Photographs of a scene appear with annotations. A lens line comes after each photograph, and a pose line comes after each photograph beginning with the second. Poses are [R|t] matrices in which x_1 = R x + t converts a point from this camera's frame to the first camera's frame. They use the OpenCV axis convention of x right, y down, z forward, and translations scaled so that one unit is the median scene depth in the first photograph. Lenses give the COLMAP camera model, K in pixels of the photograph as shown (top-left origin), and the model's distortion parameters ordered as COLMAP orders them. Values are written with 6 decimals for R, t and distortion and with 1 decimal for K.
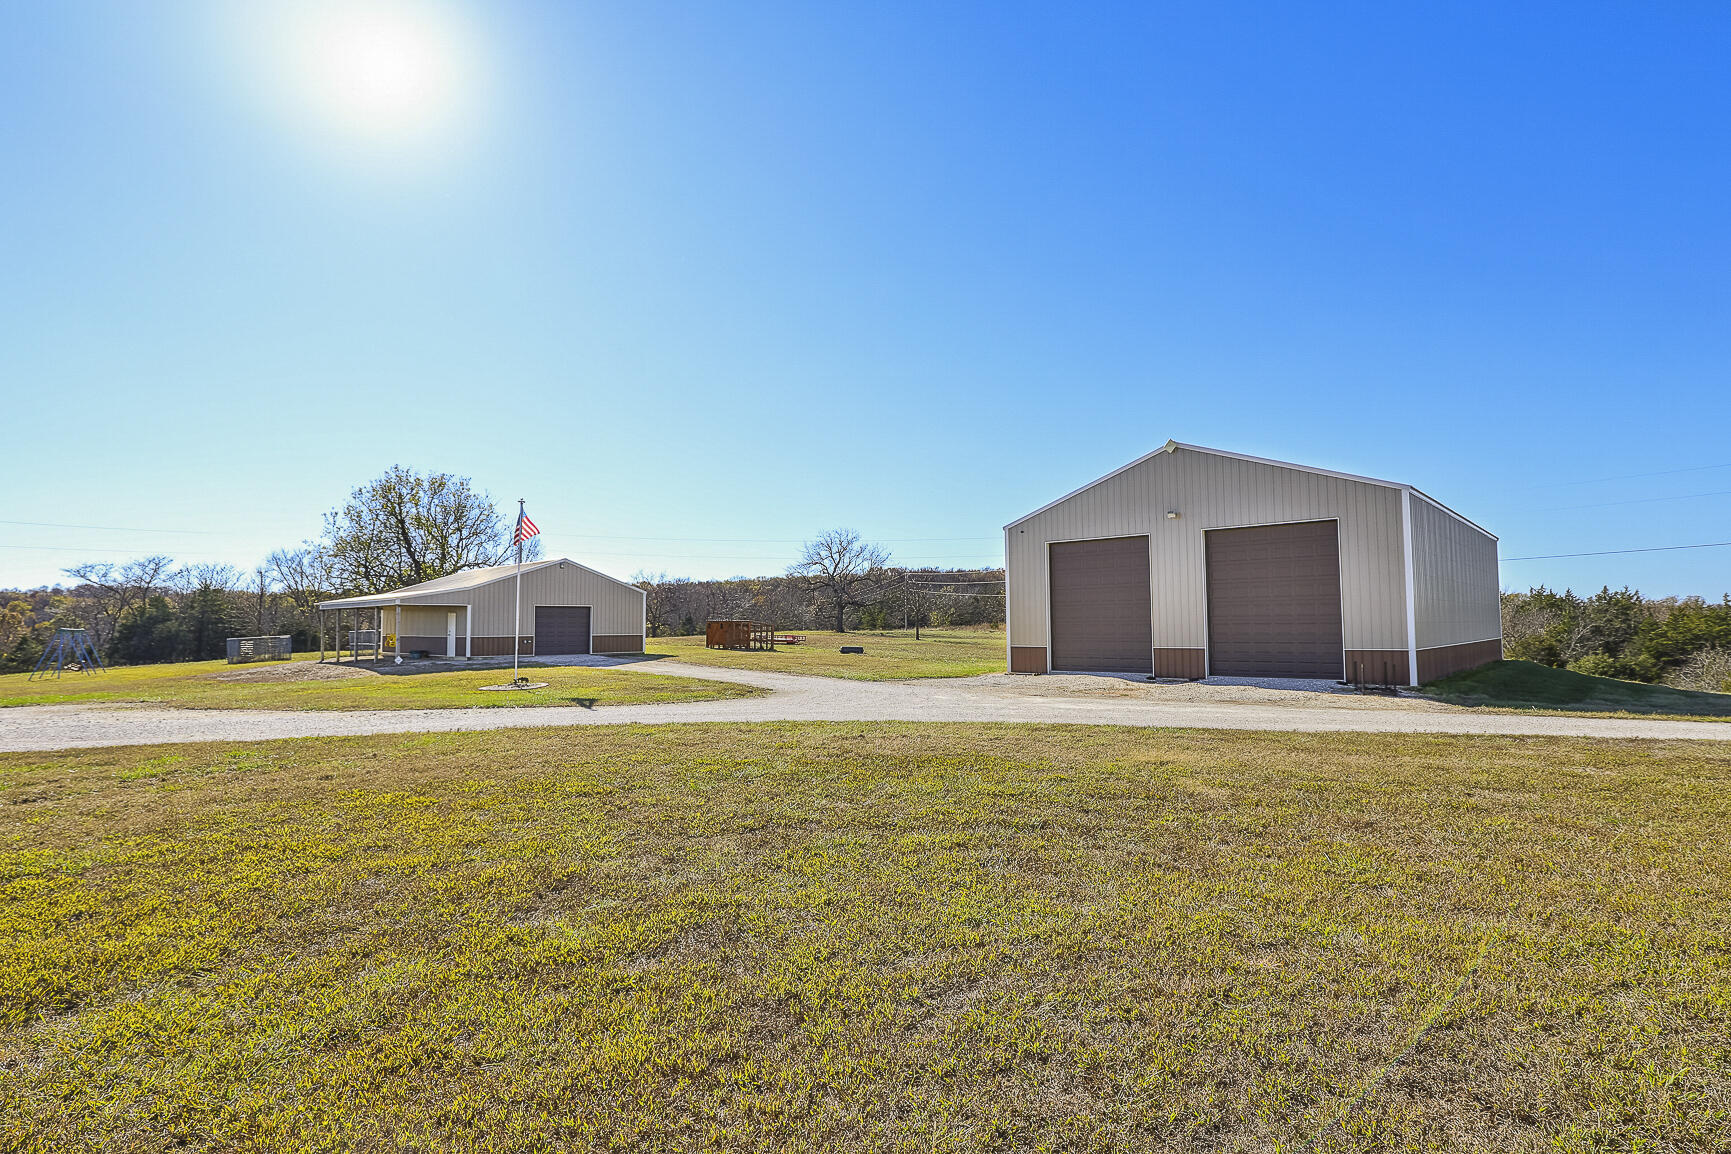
lens RADIAL K [[822.8, 0, 870.6], [0, 822.8, 571.4], [0, 0, 1]] dist [-0.013968, -0.000149]
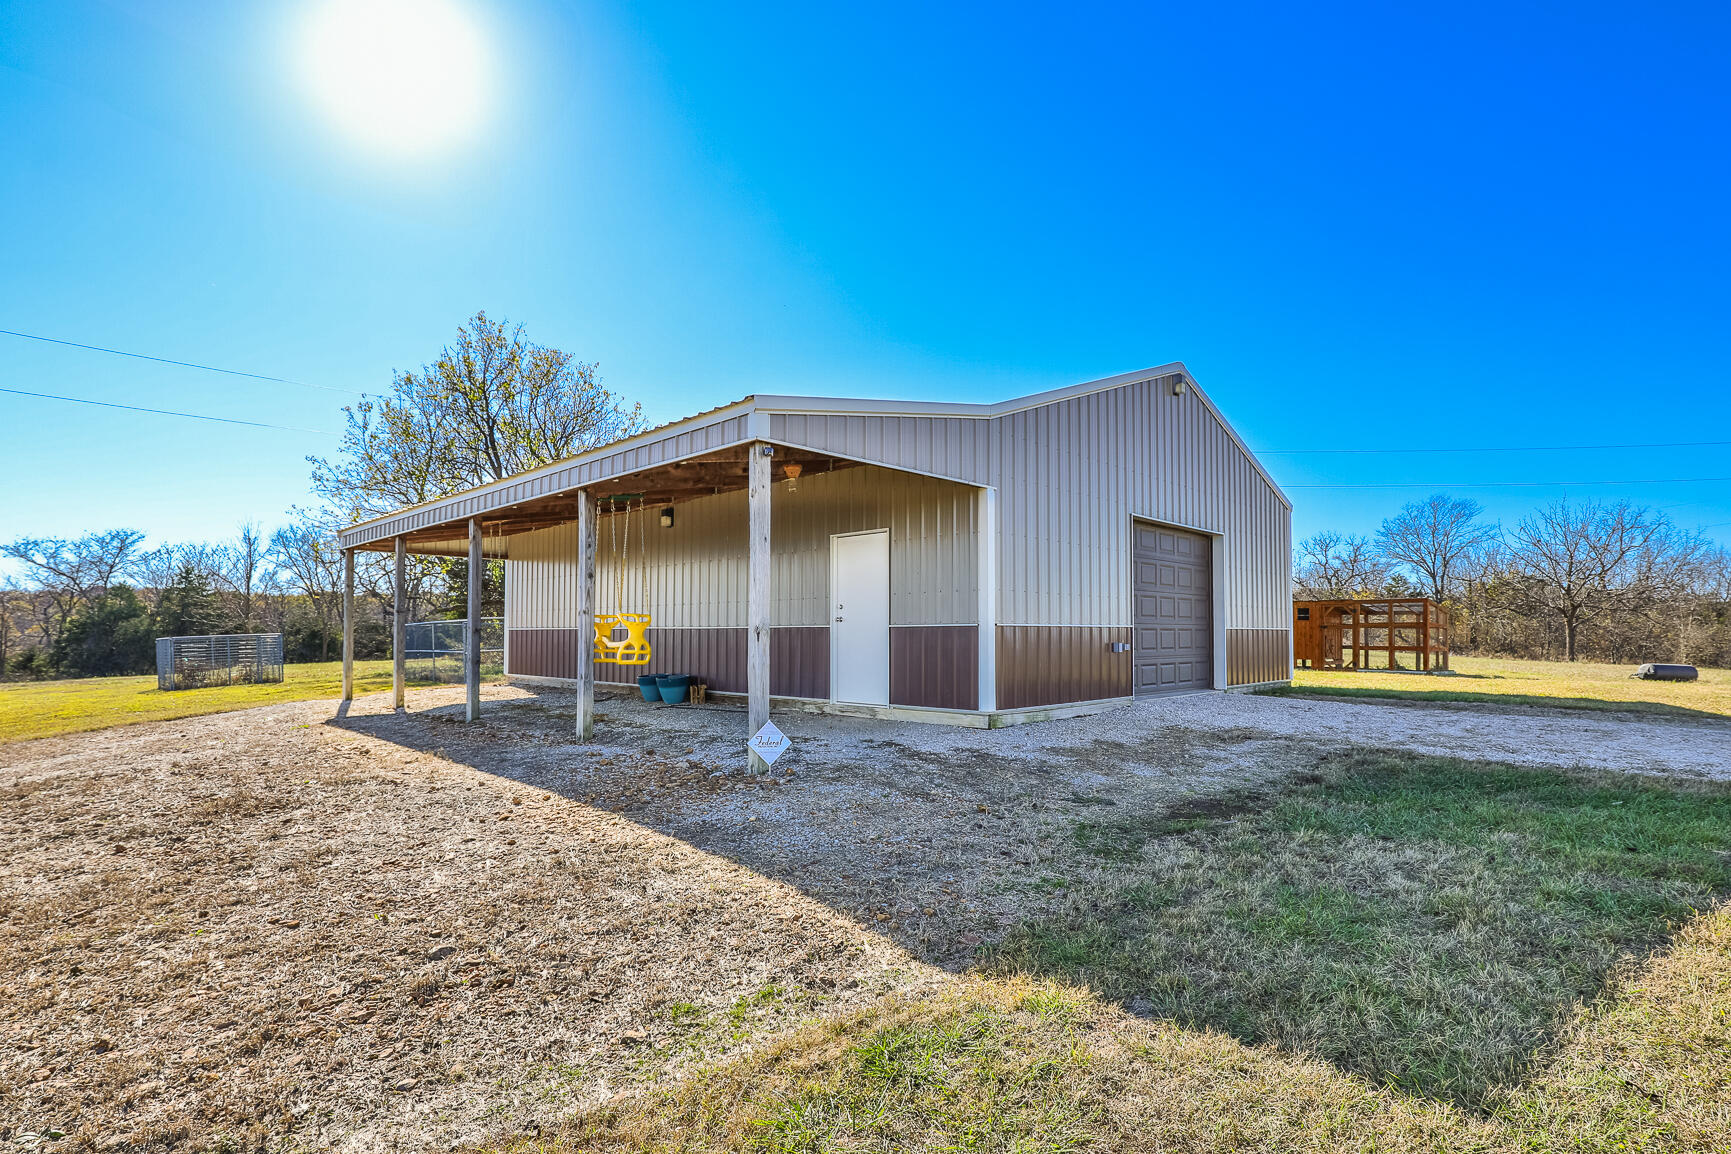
lens RADIAL K [[822.8, 0, 863.1], [0, 822.8, 588.6], [0, 0, 1]] dist [-0.013968, -0.000149]
pose [[0.999695, 0.004933, -0.024186, -0.190500], [-0.004690, 0.999938, 0.010093, 0.024847], [0.024234, -0.009976, 0.999657, 0.284065]]
